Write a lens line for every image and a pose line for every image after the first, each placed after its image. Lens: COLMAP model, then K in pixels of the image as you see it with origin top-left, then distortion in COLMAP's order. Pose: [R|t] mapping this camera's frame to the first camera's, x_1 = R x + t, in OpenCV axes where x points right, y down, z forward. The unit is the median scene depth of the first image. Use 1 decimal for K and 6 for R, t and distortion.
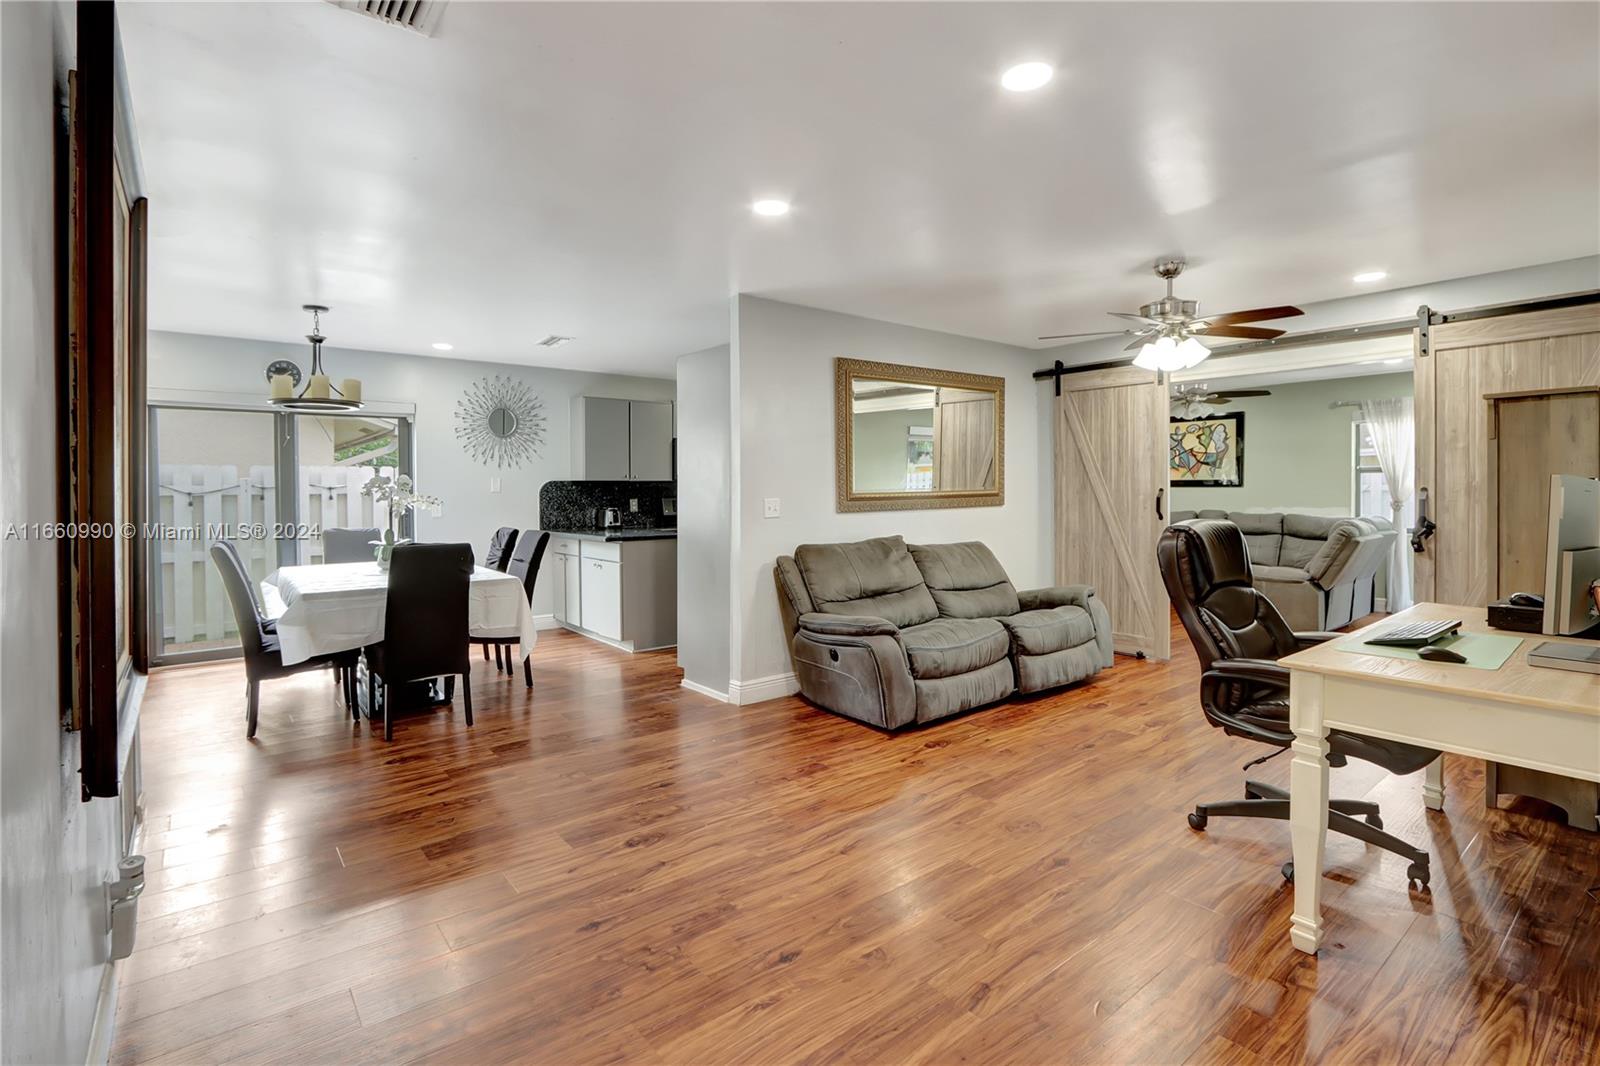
lens RADIAL K [[746.3, 0, 789.0], [0, 746.3, 485.8], [0, 0, 1]] dist [-0.022969, 0.001986]
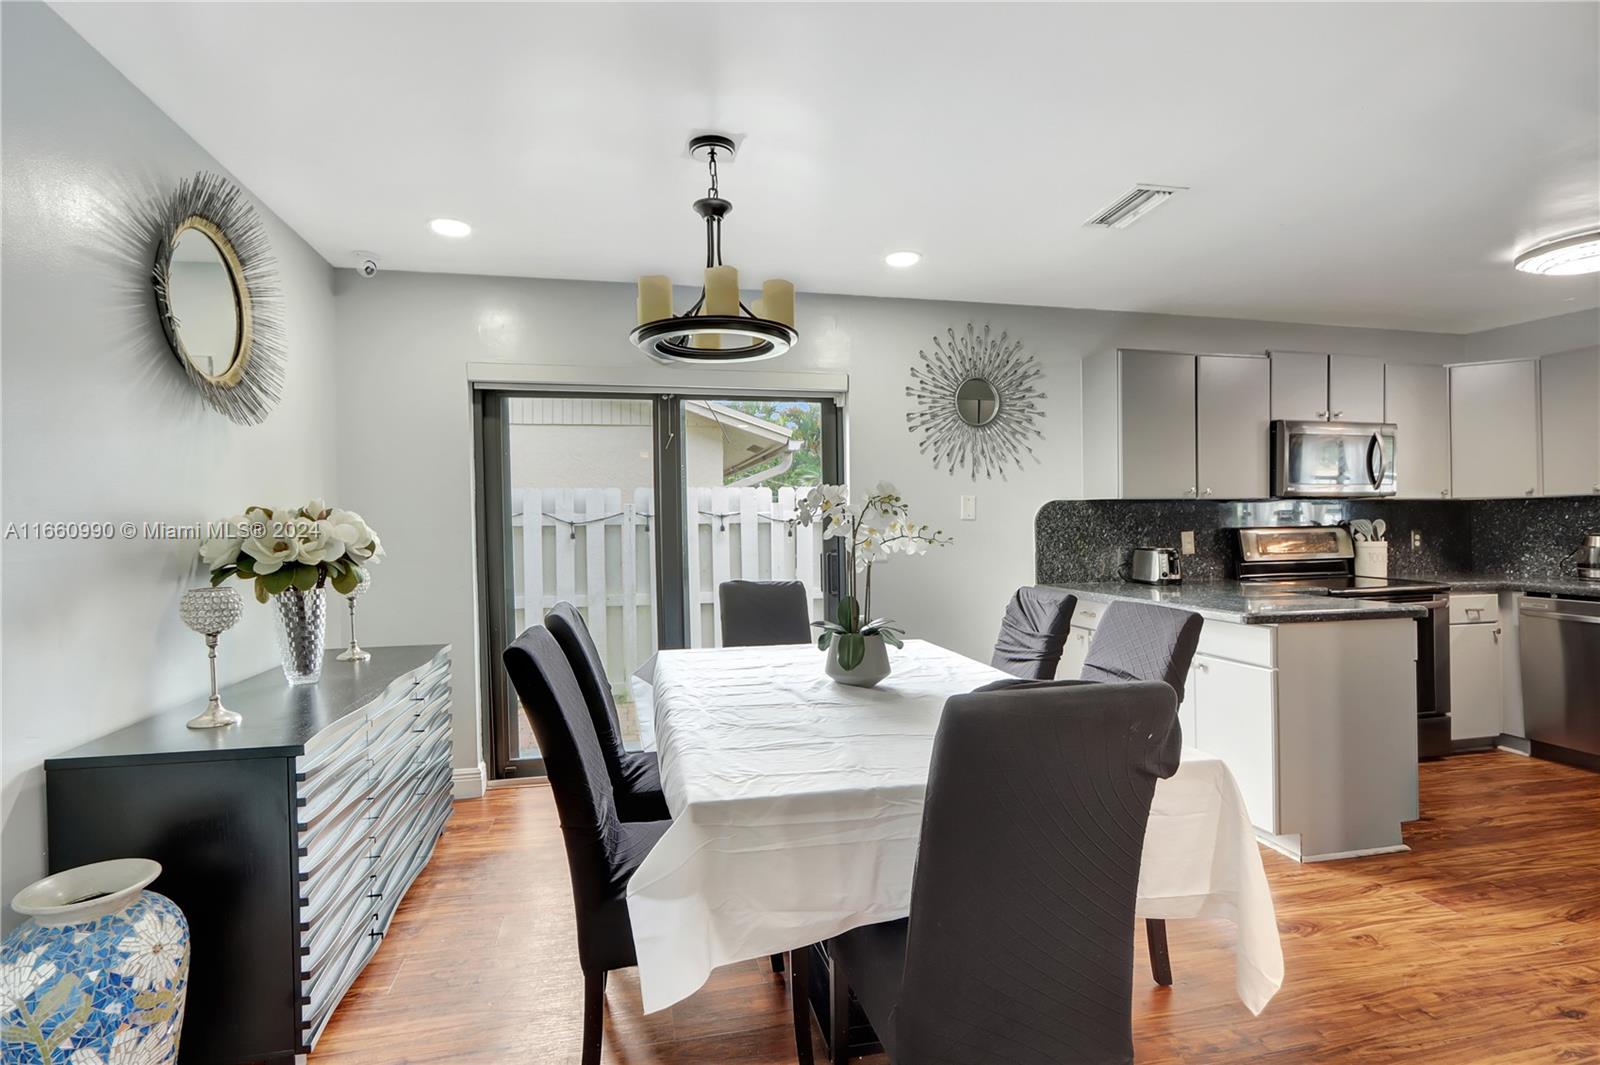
lens RADIAL K [[746.3, 0, 796.9], [0, 746.3, 530.1], [0, 0, 1]] dist [-0.022969, 0.001986]
pose [[0.904350, 0.003292, -0.426779, -0.254379], [0.003703, 0.999872, 0.015561, 0.007083], [0.426776, -0.015653, 0.904222, 0.386084]]
